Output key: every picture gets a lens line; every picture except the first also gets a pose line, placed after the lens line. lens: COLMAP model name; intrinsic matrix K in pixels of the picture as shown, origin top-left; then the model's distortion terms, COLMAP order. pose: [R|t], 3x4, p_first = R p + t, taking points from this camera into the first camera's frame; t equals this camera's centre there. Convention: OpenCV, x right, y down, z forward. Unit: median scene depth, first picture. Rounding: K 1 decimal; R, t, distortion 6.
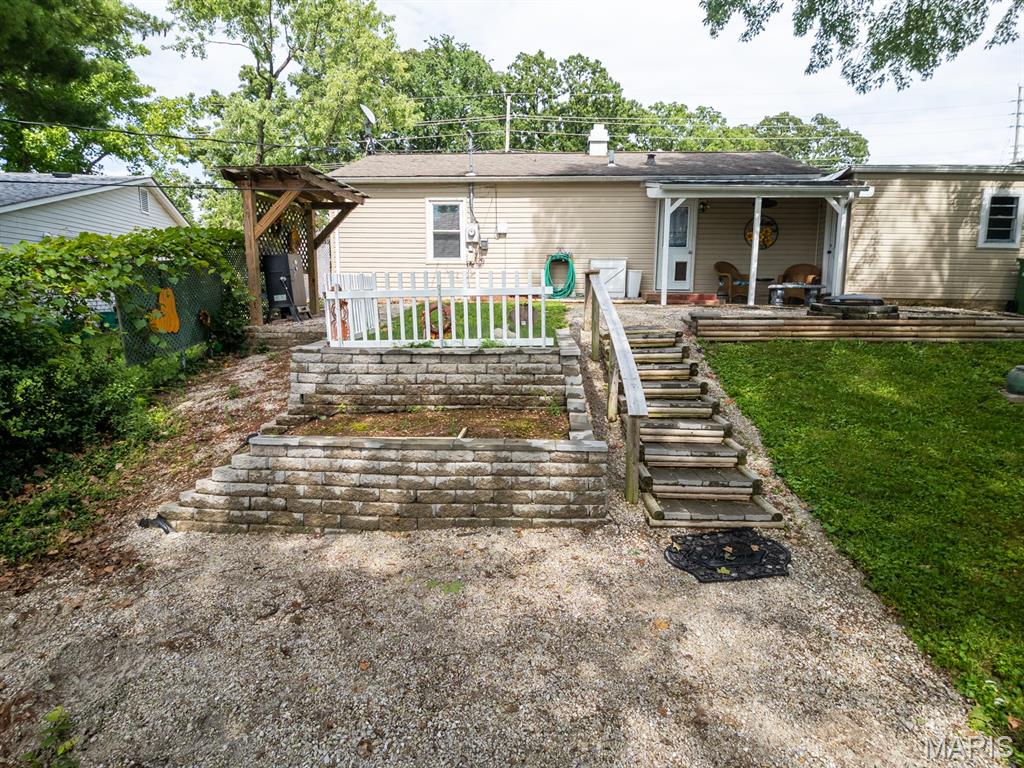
lens RADIAL K [[605.7, 0, 512.0], [0, 605.7, 384.0], [0, 0, 1]] dist [-0.007077, -0.001031]
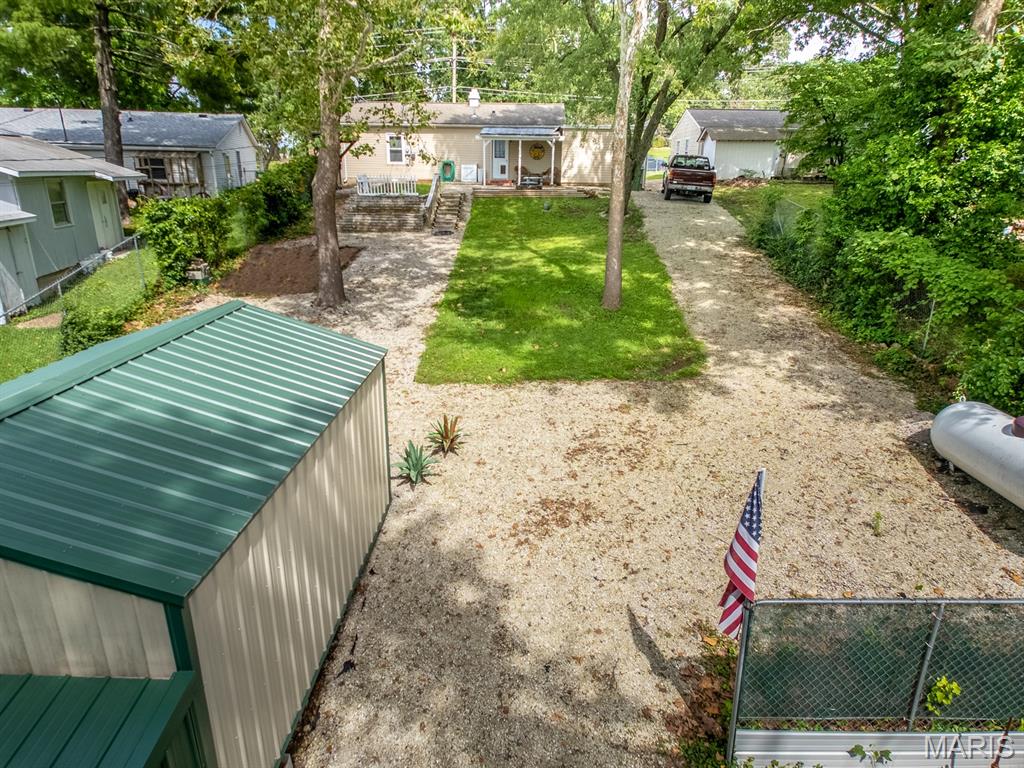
lens RADIAL K [[605.7, 0, 512.0], [0, 605.7, 384.0], [0, 0, 1]] dist [-0.007077, -0.001031]
pose [[0.999237, -0.003145, 0.038931, 0.224034], [-0.004014, 0.983204, 0.182467, 0.180167], [-0.038851, -0.182484, 0.982441, -1.317552]]
